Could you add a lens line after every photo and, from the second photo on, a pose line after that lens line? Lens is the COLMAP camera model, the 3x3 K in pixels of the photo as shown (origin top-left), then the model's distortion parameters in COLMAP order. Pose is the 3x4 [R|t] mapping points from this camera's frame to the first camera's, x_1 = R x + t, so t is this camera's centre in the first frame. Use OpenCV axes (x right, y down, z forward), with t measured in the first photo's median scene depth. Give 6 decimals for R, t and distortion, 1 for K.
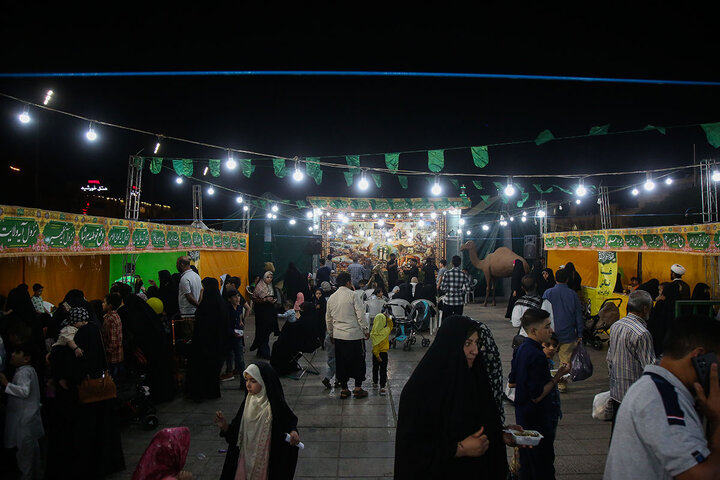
lens RADIAL K [[496.3, 0, 360.0], [0, 496.3, 240.0], [0, 0, 1]] dist [-0.058151, 0.000954]
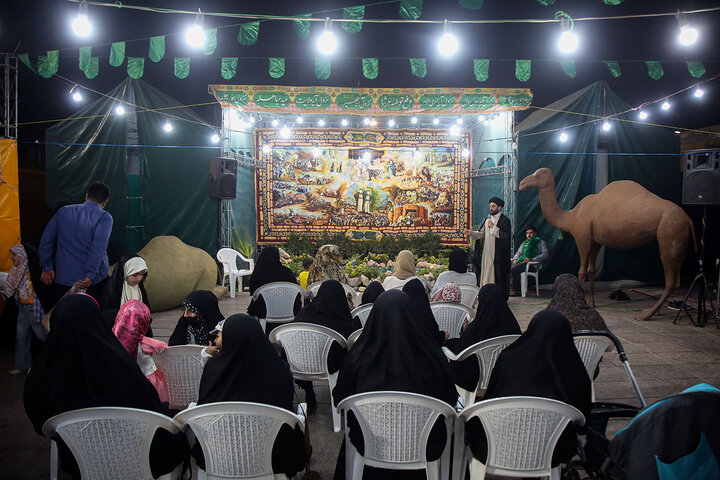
lens RADIAL K [[496.3, 0, 360.0], [0, 496.3, 240.0], [0, 0, 1]] dist [-0.058151, 0.000954]
pose [[0.999929, 0.000129, 0.011921, 0.034679], [-0.001123, 0.996513, 0.083430, 0.023842], [-0.011868, -0.083438, 0.996442, 0.417331]]
